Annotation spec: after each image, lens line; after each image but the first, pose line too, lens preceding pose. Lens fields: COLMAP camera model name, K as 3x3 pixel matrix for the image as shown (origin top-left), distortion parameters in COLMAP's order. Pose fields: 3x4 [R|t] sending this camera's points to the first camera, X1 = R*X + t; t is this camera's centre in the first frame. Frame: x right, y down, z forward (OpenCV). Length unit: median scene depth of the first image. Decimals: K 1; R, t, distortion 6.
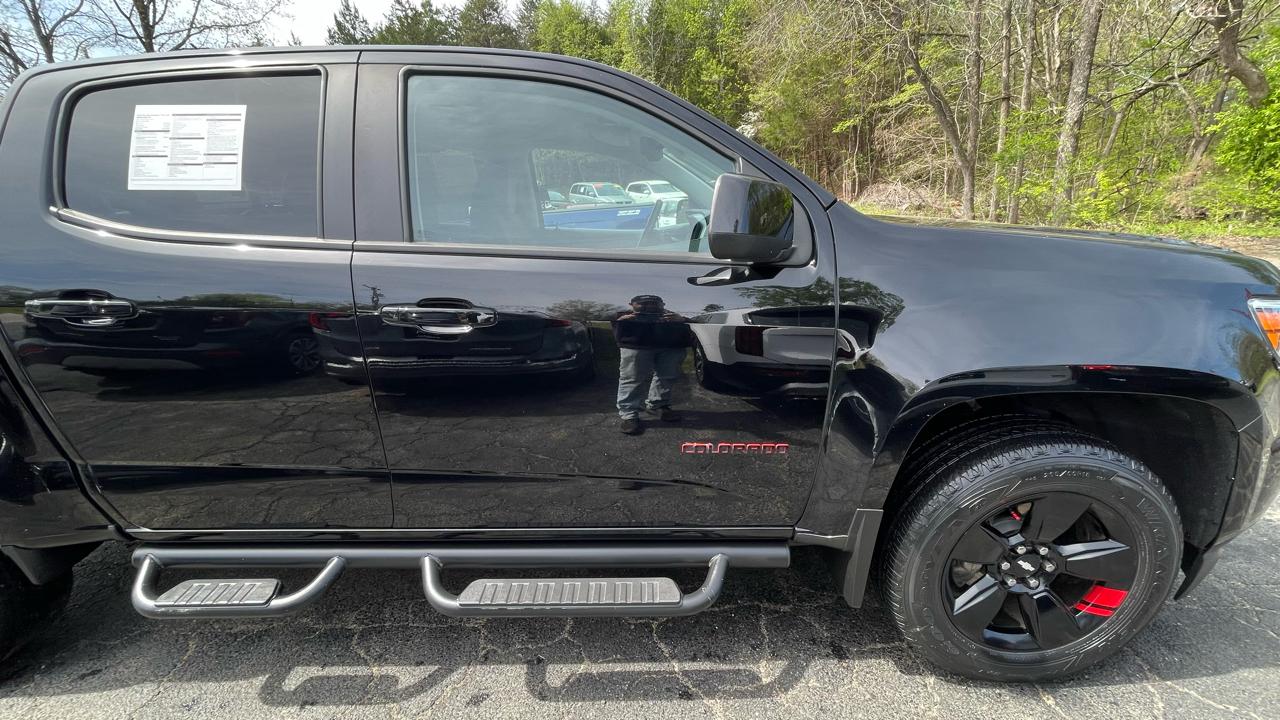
lens RADIAL K [[516.4, 0, 640.1], [0, 516.4, 357.7], [0, 0, 1]] dist [-0.002858, 0.000360]
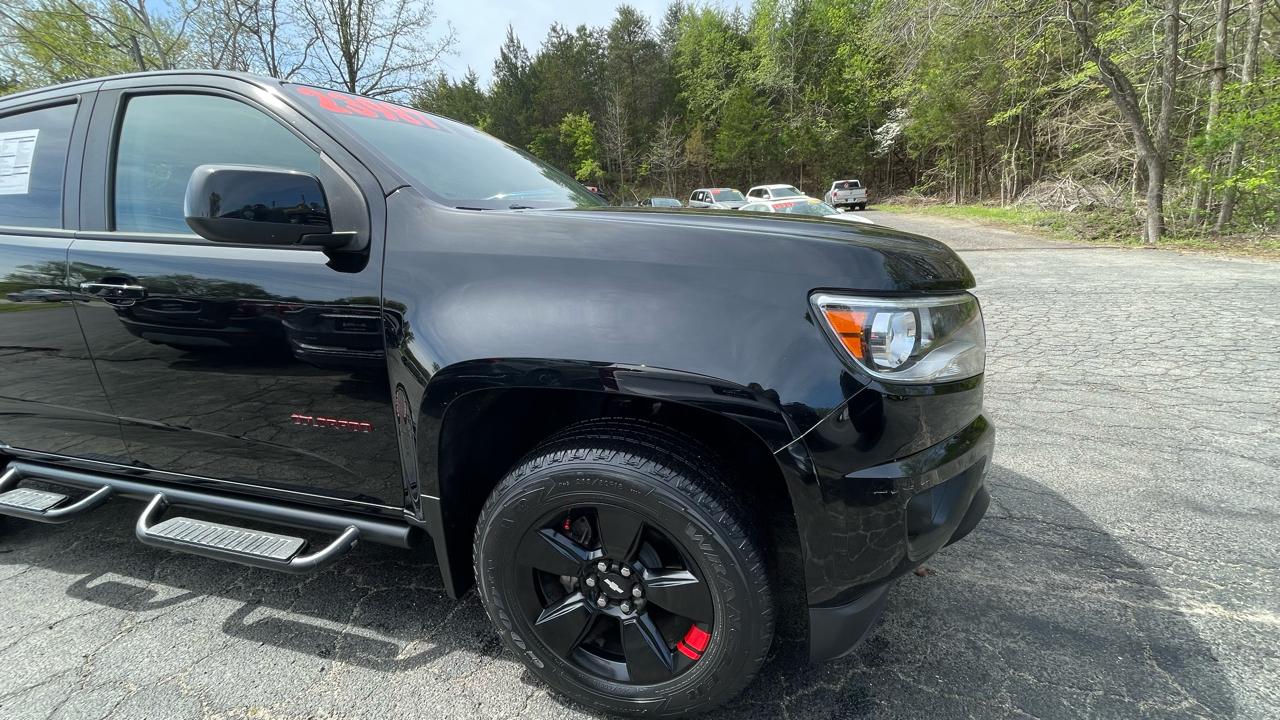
lens RADIAL K [[516.4, 0, 639.3], [0, 516.4, 357.7], [0, 0, 1]] dist [-0.002858, 0.000360]
pose [[0.963526, 0.057399, -0.261388, 0.791649], [-0.060973, 0.998124, -0.005574, 0.005617], [0.260577, 0.021308, 0.965218, 0.101192]]
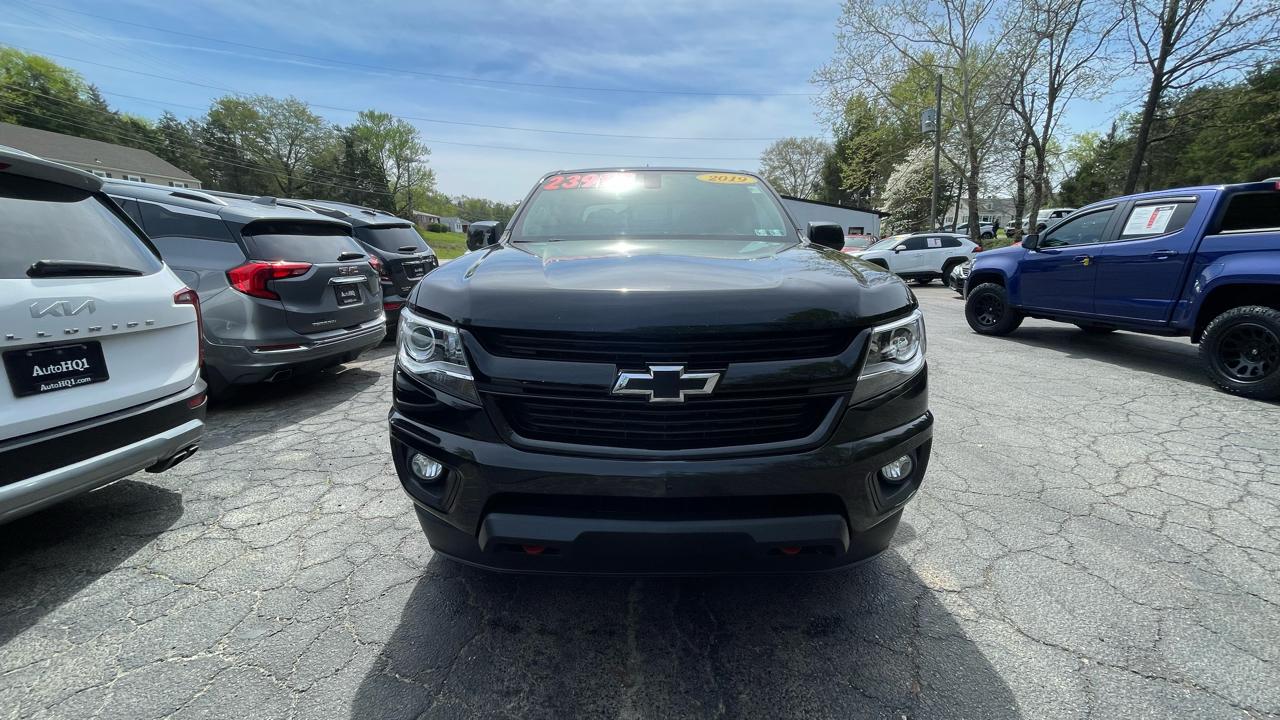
lens RADIAL K [[516.4, 0, 639.3], [0, 516.4, 357.8], [0, 0, 1]] dist [-0.002858, 0.000360]
pose [[0.018922, 0.243548, -0.969704, 1.793366], [-0.271649, 0.934646, 0.229442, -0.312537], [0.962210, 0.259078, 0.083845, 1.045181]]
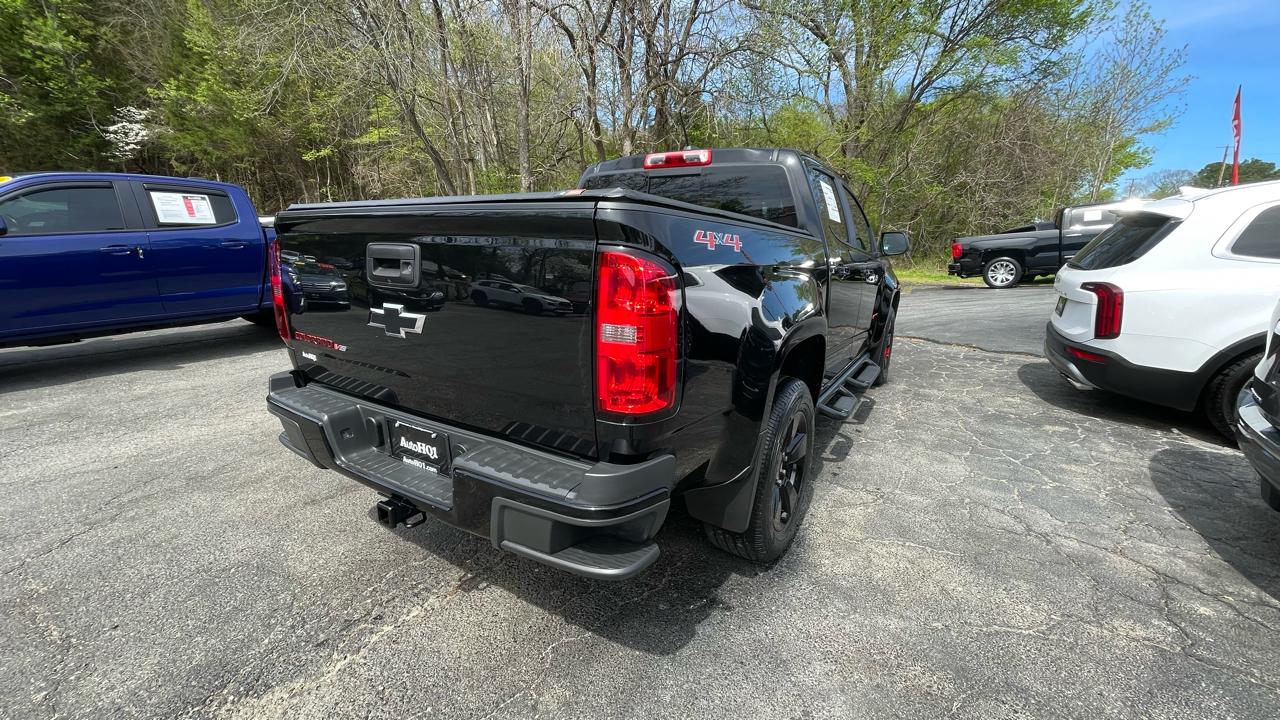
lens RADIAL K [[516.4, 0, 641.0], [0, 516.4, 358.9], [0, 0, 1]] dist [-0.002858, 0.000360]
pose [[0.507998, -0.148653, 0.848434, -2.391419], [0.199714, 0.978481, 0.051860, -0.007256], [-0.837886, 0.143099, 0.526754, 0.433131]]
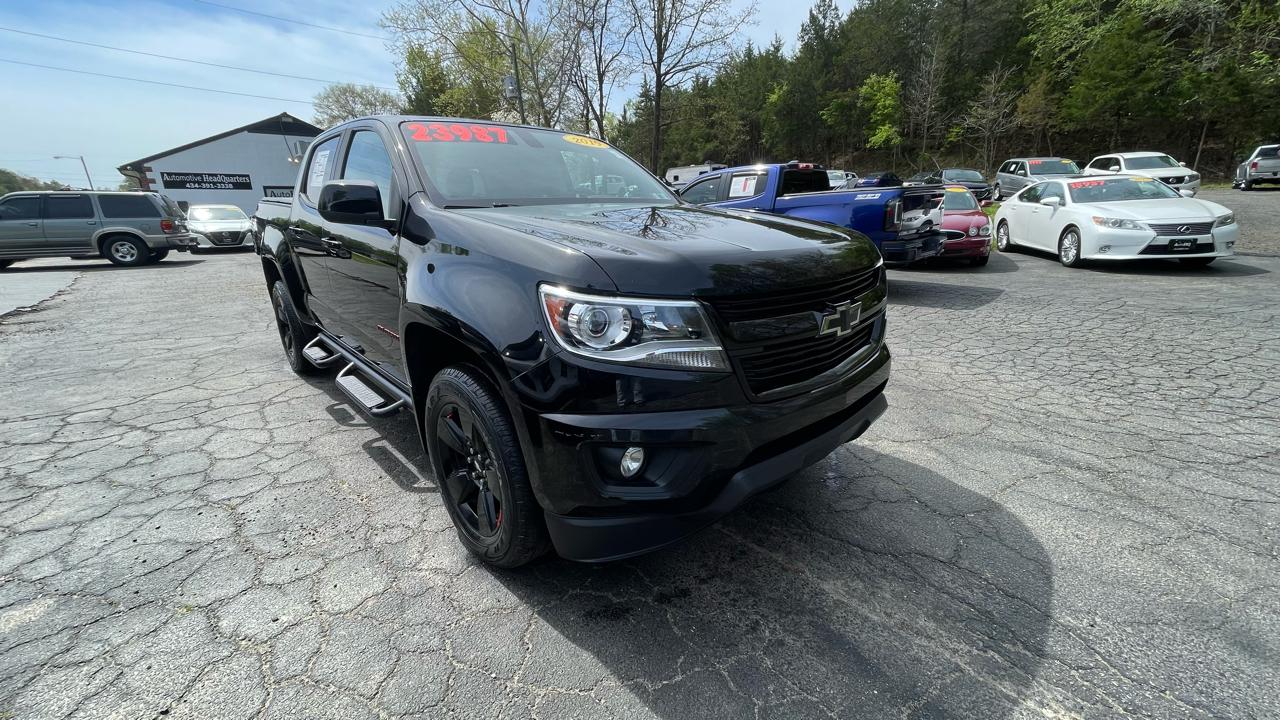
lens RADIAL K [[516.4, 0, 639.8], [0, 516.4, 357.1], [0, 0, 1]] dist [-0.002858, 0.000360]
pose [[0.697226, 0.227514, -0.679789, 1.486987], [-0.204814, 0.971993, 0.115243, -0.088857], [0.686969, 0.058880, 0.724297, 0.234059]]
